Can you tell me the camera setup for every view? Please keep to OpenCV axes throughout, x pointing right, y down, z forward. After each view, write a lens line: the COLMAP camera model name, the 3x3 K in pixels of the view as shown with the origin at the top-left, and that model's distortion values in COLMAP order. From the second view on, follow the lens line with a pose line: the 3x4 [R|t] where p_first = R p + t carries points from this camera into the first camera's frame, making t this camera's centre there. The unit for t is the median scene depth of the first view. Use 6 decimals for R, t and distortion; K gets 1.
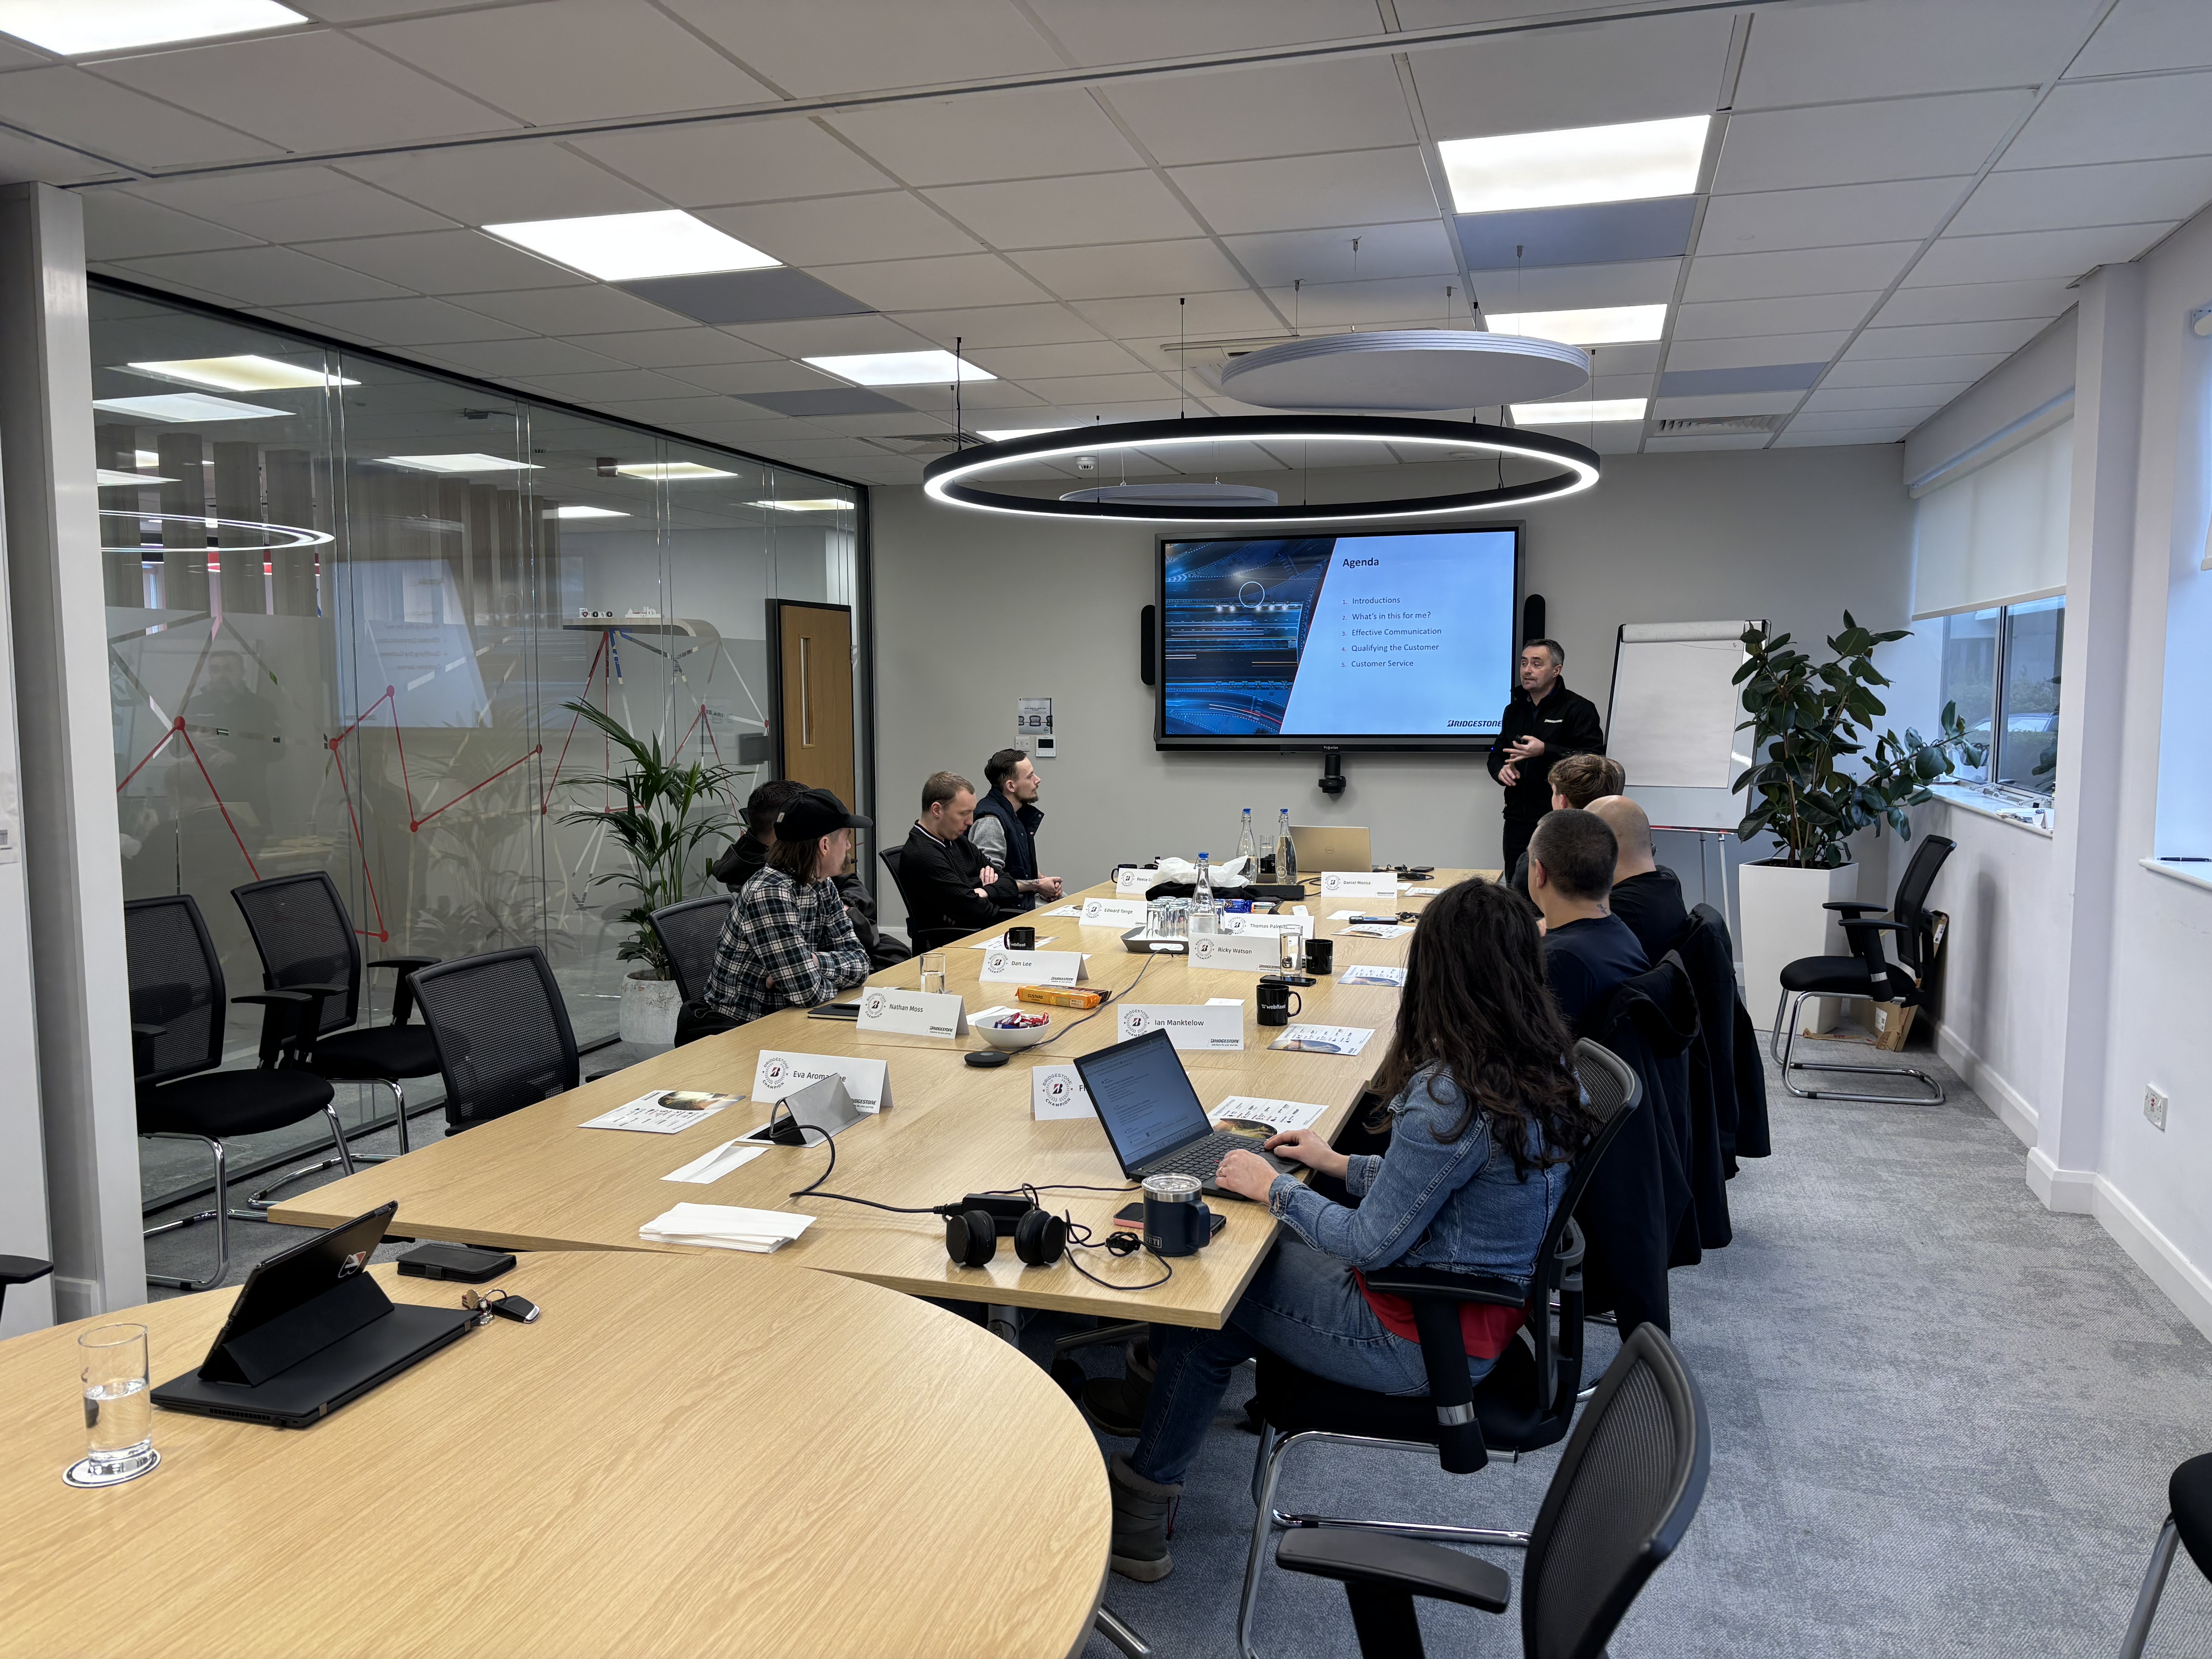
lens RADIAL K [[1658.9, 0, 1109.7], [0, 1658.9, 837.2], [0, 0, 1]] dist [0.082953, -0.096016]
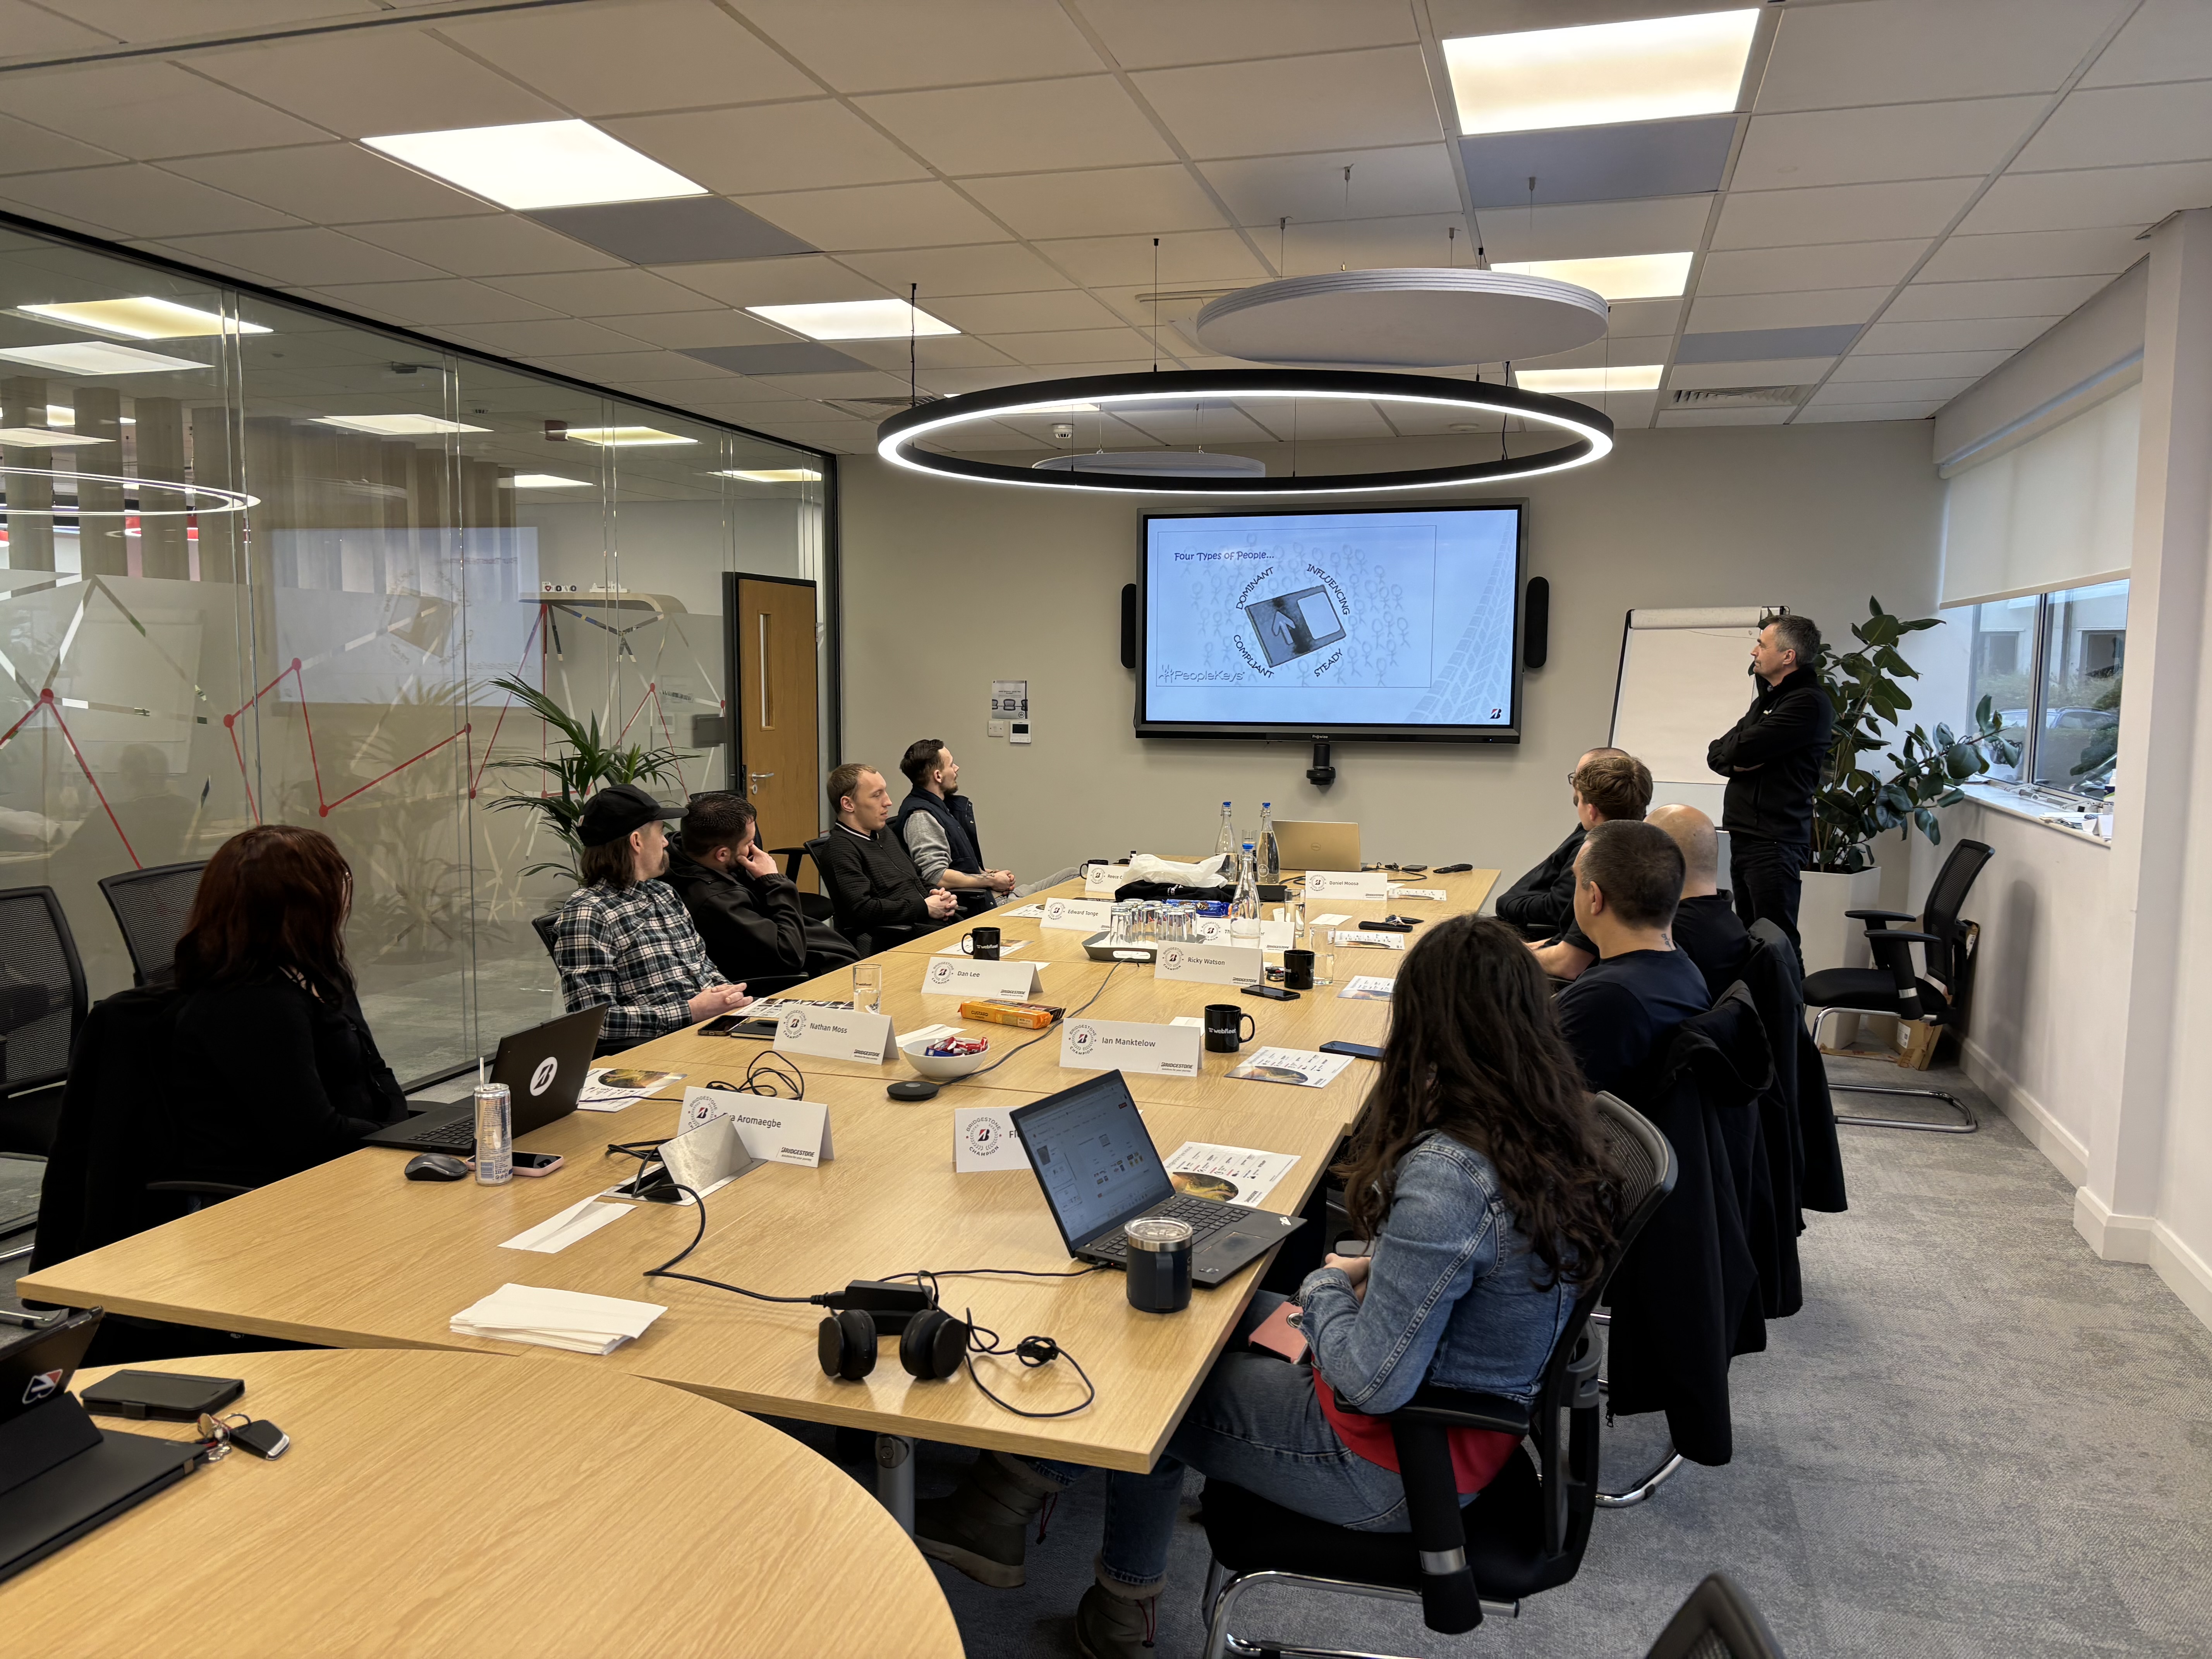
lens RADIAL K [[1659.5, 0, 1094.7], [0, 1659.5, 828.9], [0, 0, 1]] dist [0.070233, -0.078761]
pose [[0.999913, 0.012065, -0.005419, 0.015359], [-0.012041, 0.999918, 0.004330, -0.005720], [0.005471, -0.004264, 0.999976, 0.077249]]
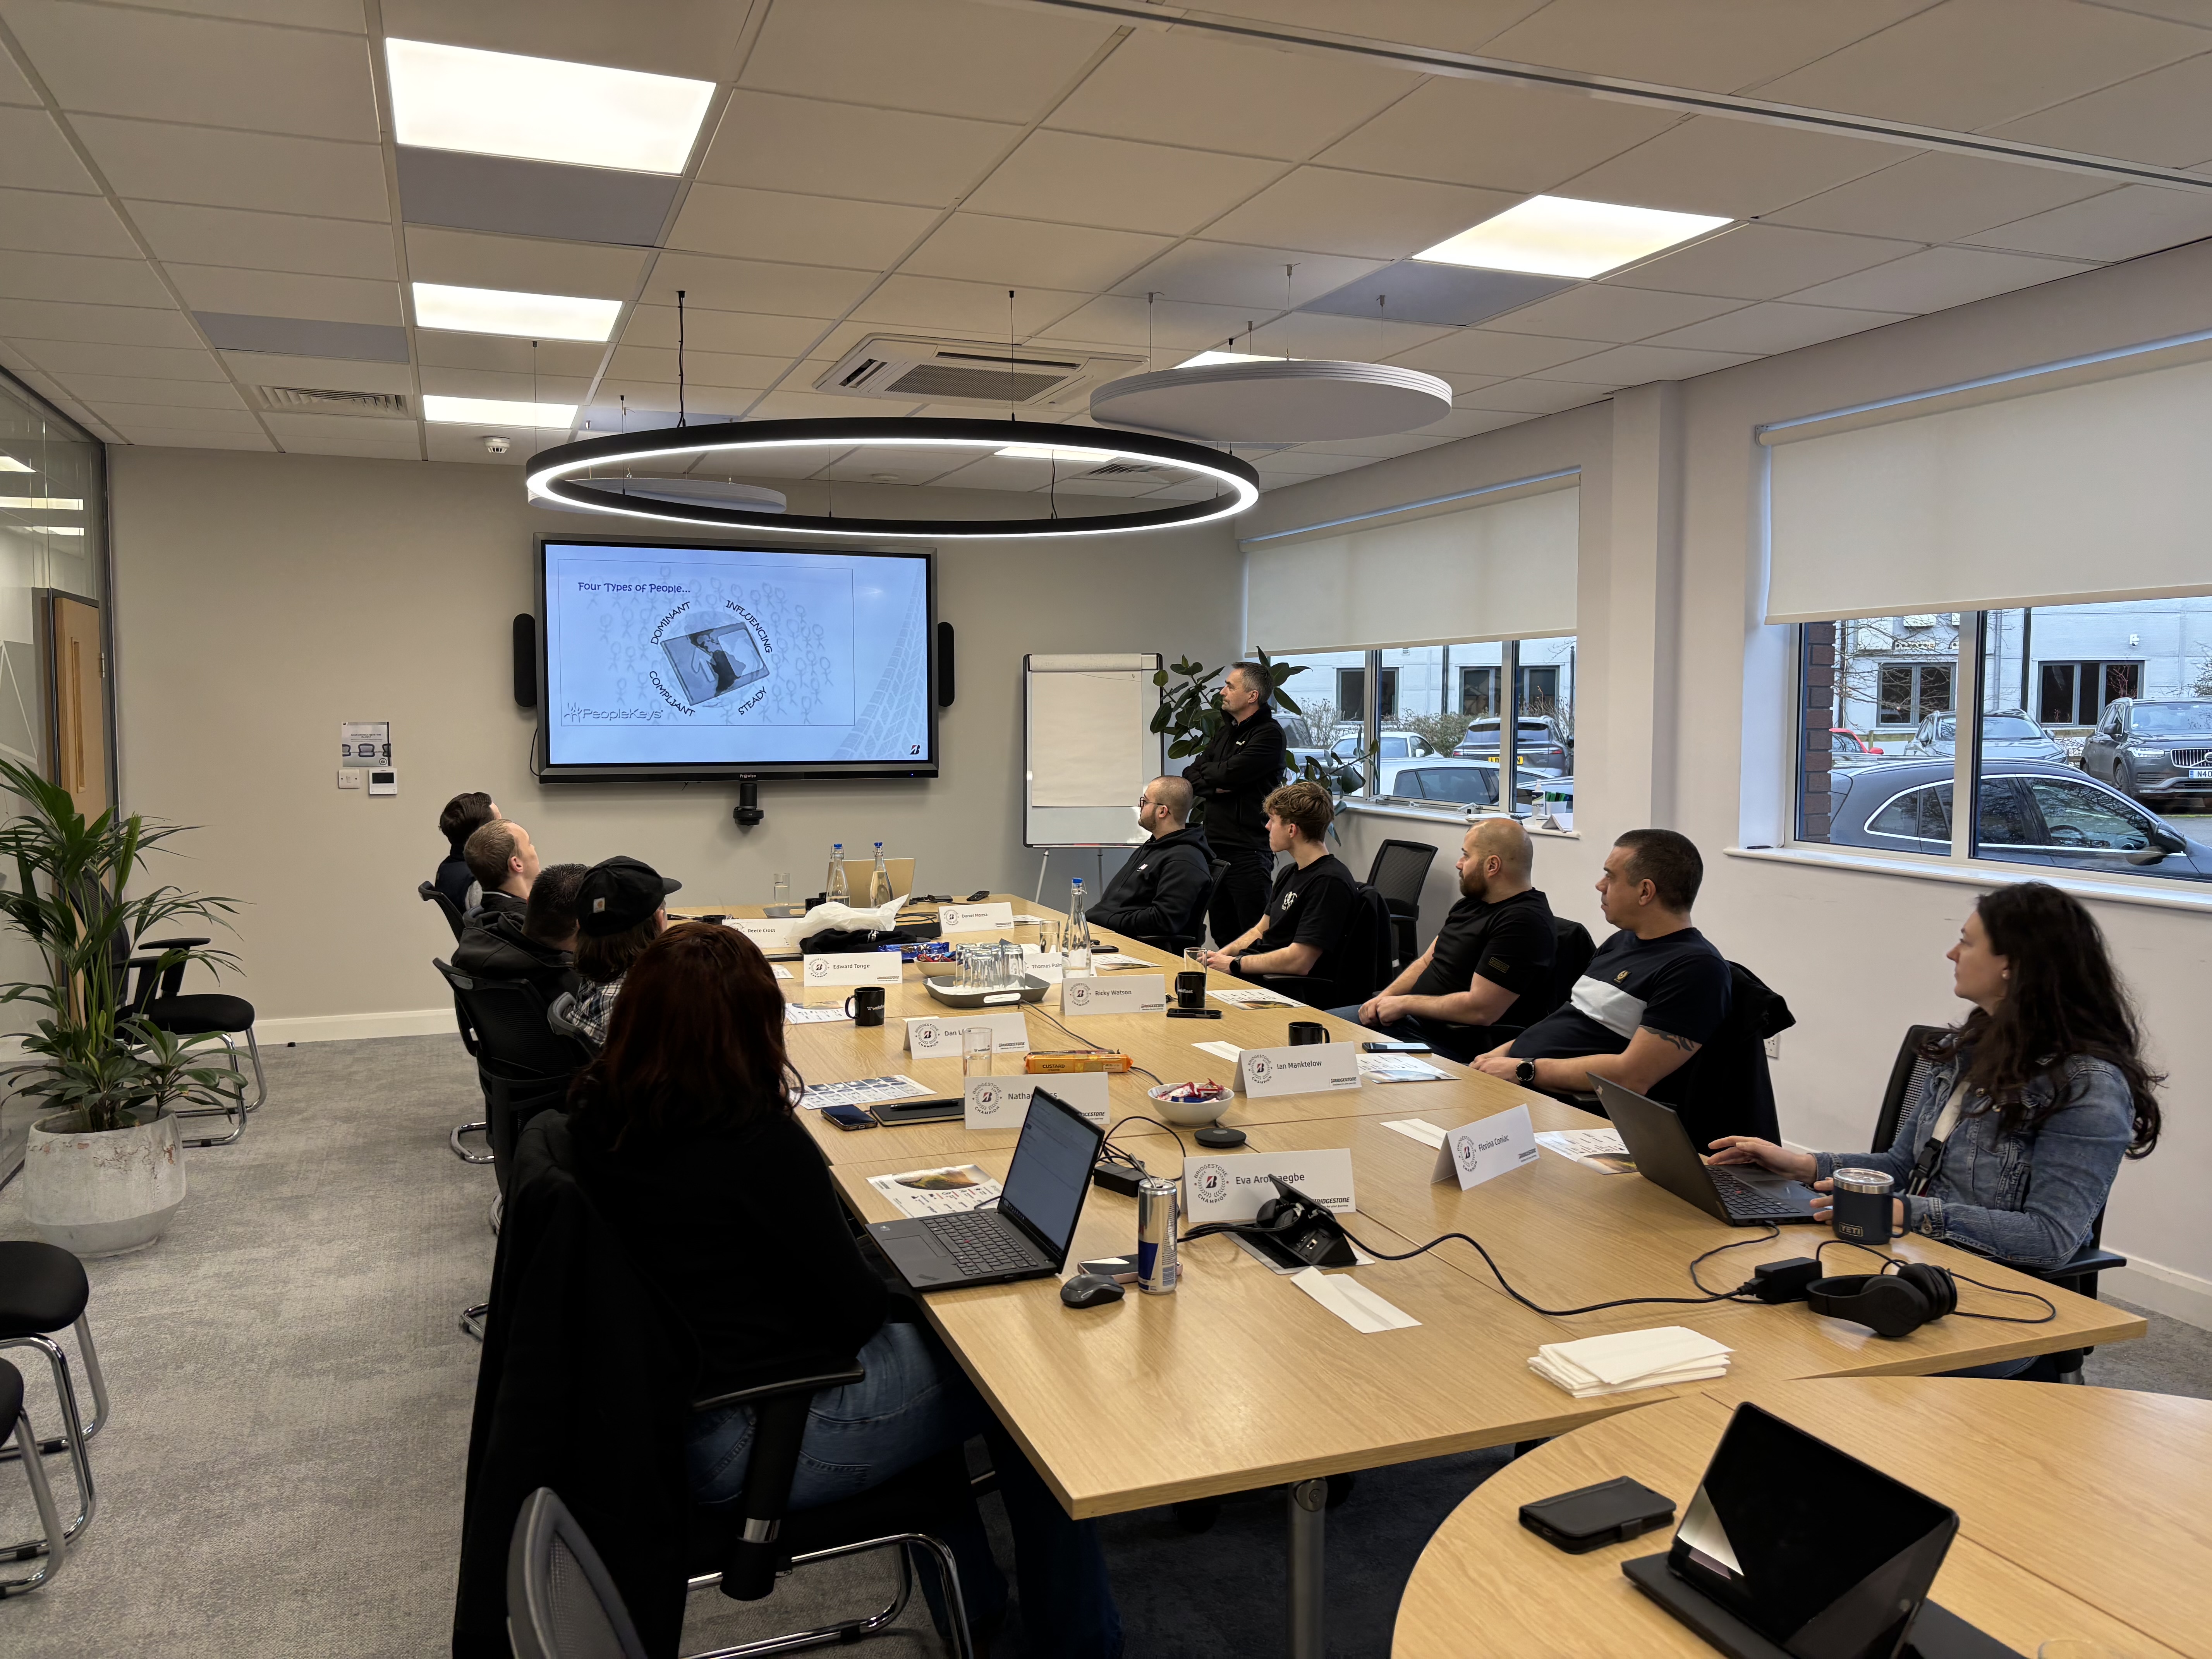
lens RADIAL K [[1663.1, 0, 1111.8], [0, 1663.1, 802.3], [0, 0, 1]] dist [0.026330, -0.005302]
pose [[0.791449, -0.028882, 0.610552, -0.398130], [0.050514, 0.998557, -0.018244, -0.017724], [-0.609144, 0.045281, 0.791766, 0.208441]]
